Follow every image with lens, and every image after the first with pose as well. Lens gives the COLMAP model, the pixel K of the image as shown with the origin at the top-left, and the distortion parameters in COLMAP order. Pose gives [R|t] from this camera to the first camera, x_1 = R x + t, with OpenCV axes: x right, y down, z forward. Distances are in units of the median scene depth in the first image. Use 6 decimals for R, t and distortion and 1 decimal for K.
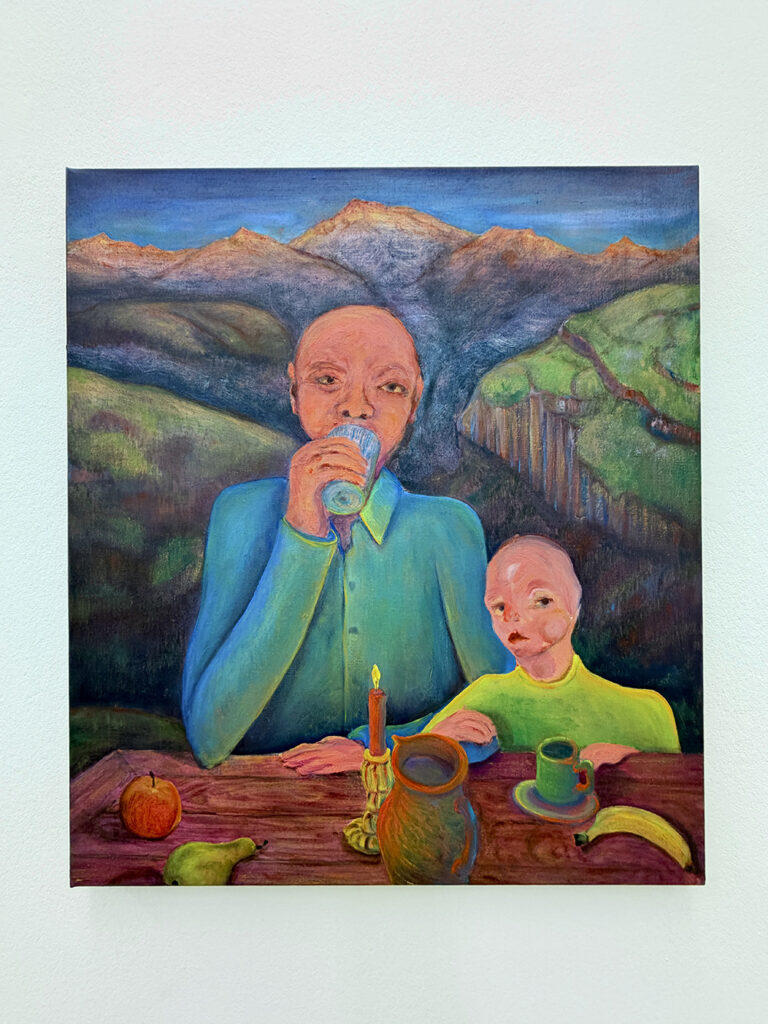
lens RADIAL K [[415.5, 0, 386.7], [0, 415.5, 509.2], [0, 0, 1]] dist [0.000554, 0.000005]
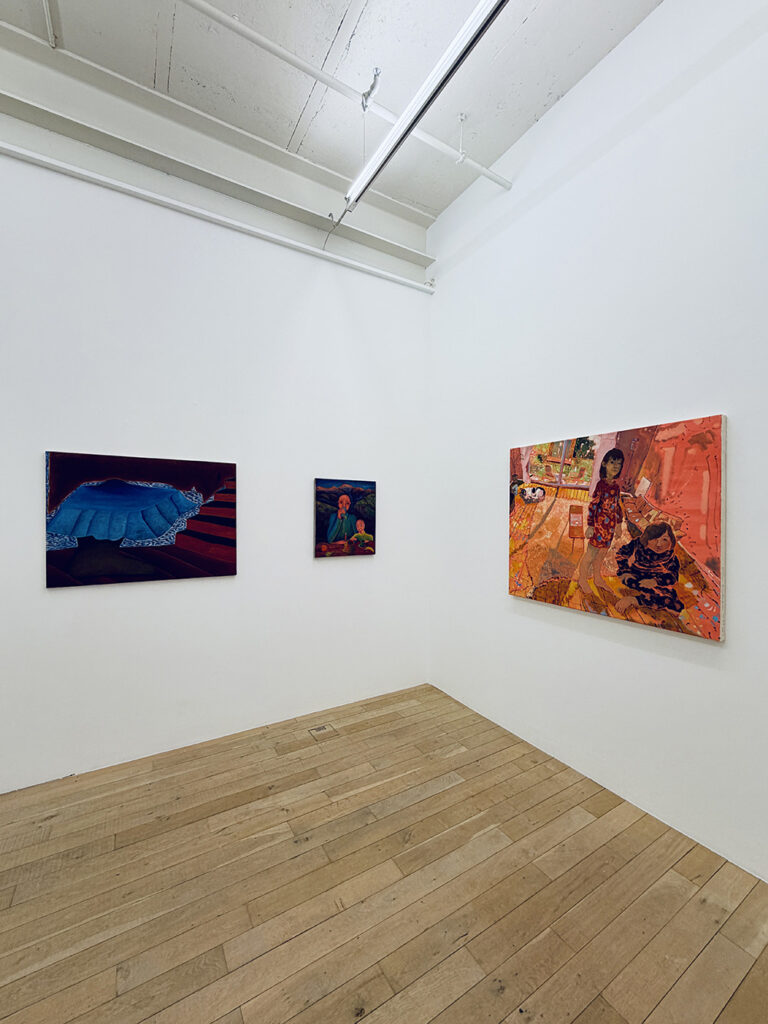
lens RADIAL K [[415.5, 0, 386.7], [0, 415.5, 509.2], [0, 0, 1]] dist [0.000554, 0.000005]
pose [[0.847853, 0.013155, 0.530068, -4.271781], [-0.011273, 0.999913, -0.006784, -0.106905], [-0.530112, -0.000224, 0.847928, -7.544018]]
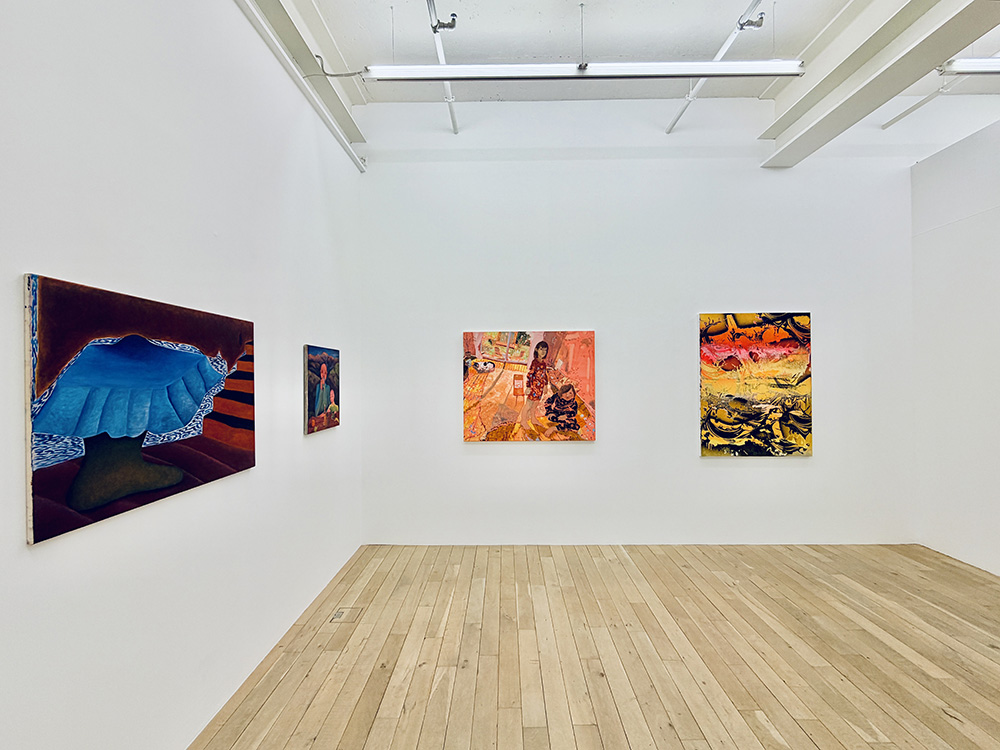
lens RADIAL K [[405.7, 0, 505.4], [0, 405.7, 374.2], [0, 0, 1]] dist [0.000554, 0.000005]
pose [[0.001860, 0.011534, 0.999932, -8.652081], [0.005869, 0.999916, -0.011545, -0.143618], [-0.999981, 0.005890, 0.001792, -2.855828]]
